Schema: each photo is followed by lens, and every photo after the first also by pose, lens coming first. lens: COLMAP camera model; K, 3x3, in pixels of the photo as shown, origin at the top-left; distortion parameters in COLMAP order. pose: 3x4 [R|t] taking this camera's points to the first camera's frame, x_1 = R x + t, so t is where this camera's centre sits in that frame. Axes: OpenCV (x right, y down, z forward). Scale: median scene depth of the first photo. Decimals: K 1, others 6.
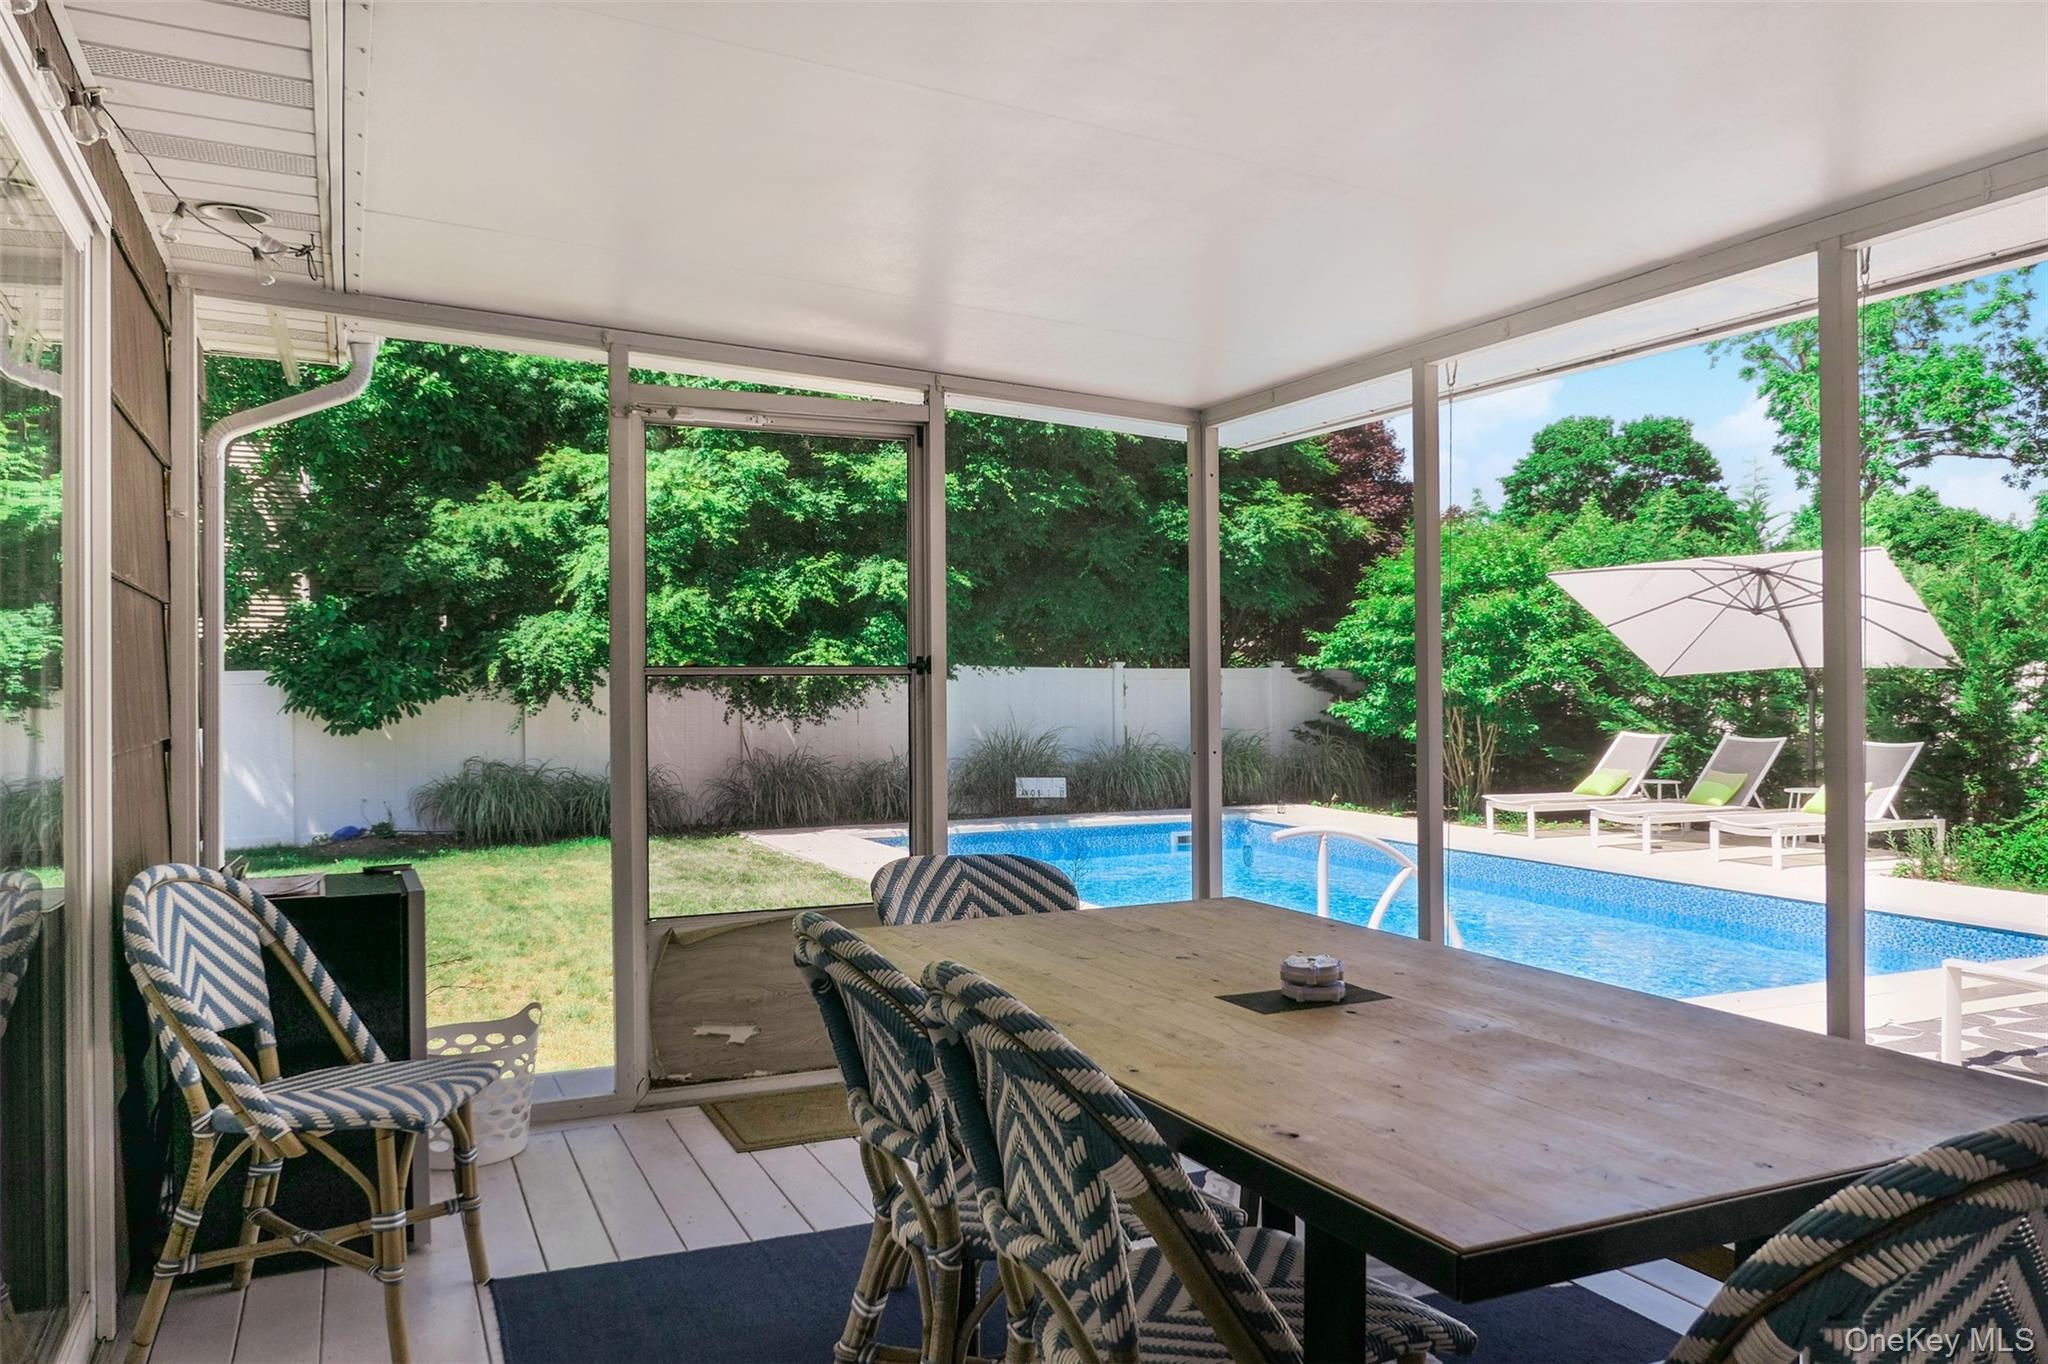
lens RADIAL K [[1490.5, 0, 1024.0], [0, 1490.5, 682.0], [0, 0, 1]] dist [-0.044814, 0.072329]
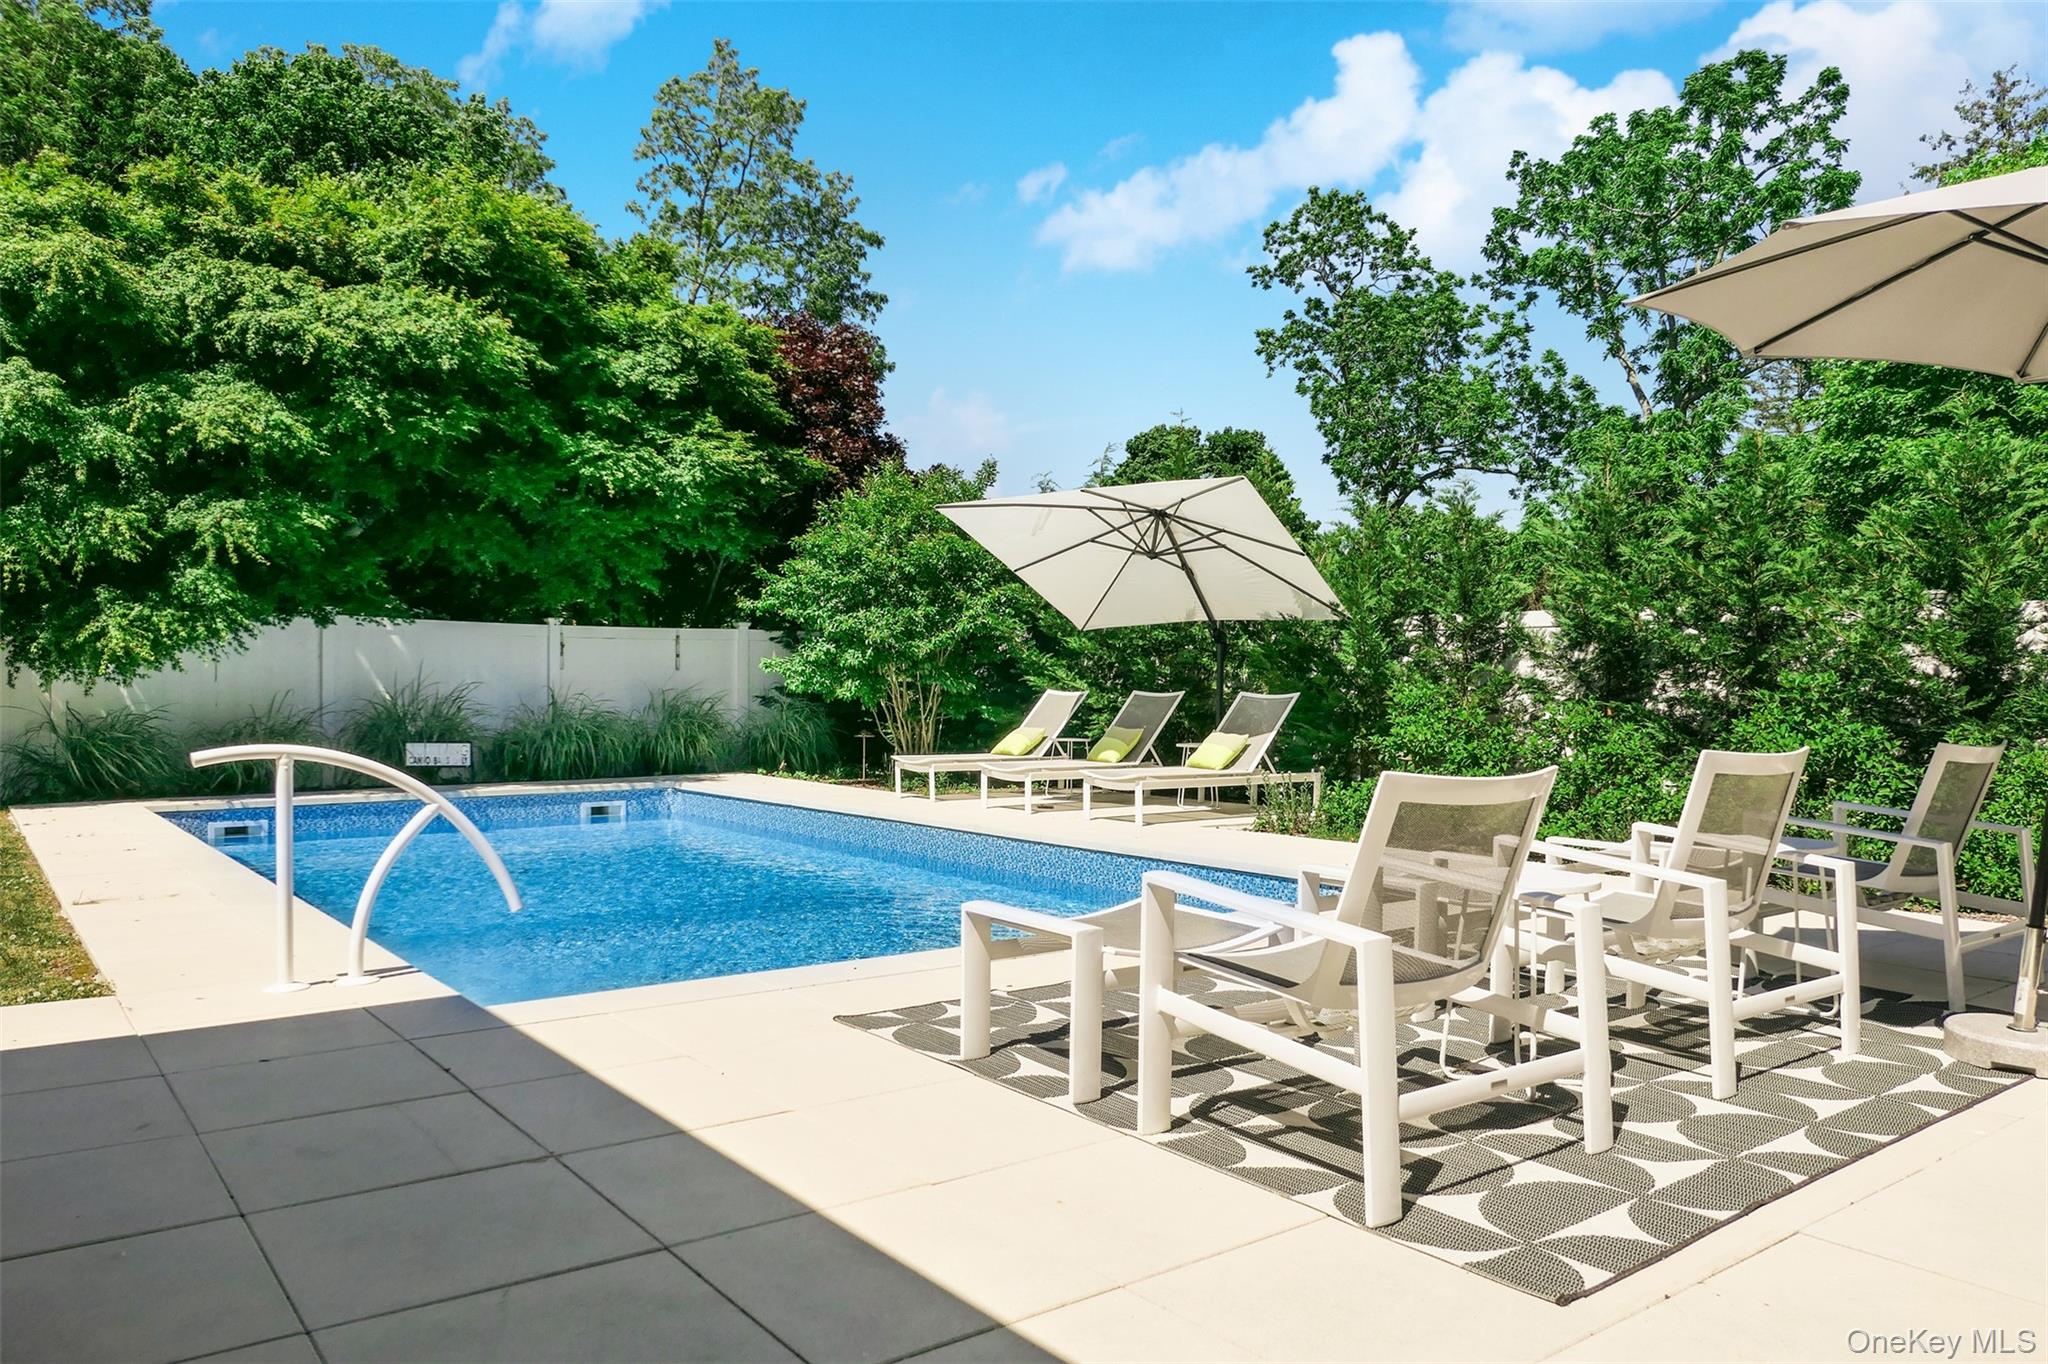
lens RADIAL K [[1426.7, 0, 1024.0], [0, 1426.7, 682.0], [0, 0, 1]] dist [-0.005473, -0.000017]
pose [[0.973016, 0.008629, 0.230577, 0.146368], [-0.008882, 0.999961, 0.000063, 0.023788], [-0.230567, -0.002109, 0.973054, 0.096751]]
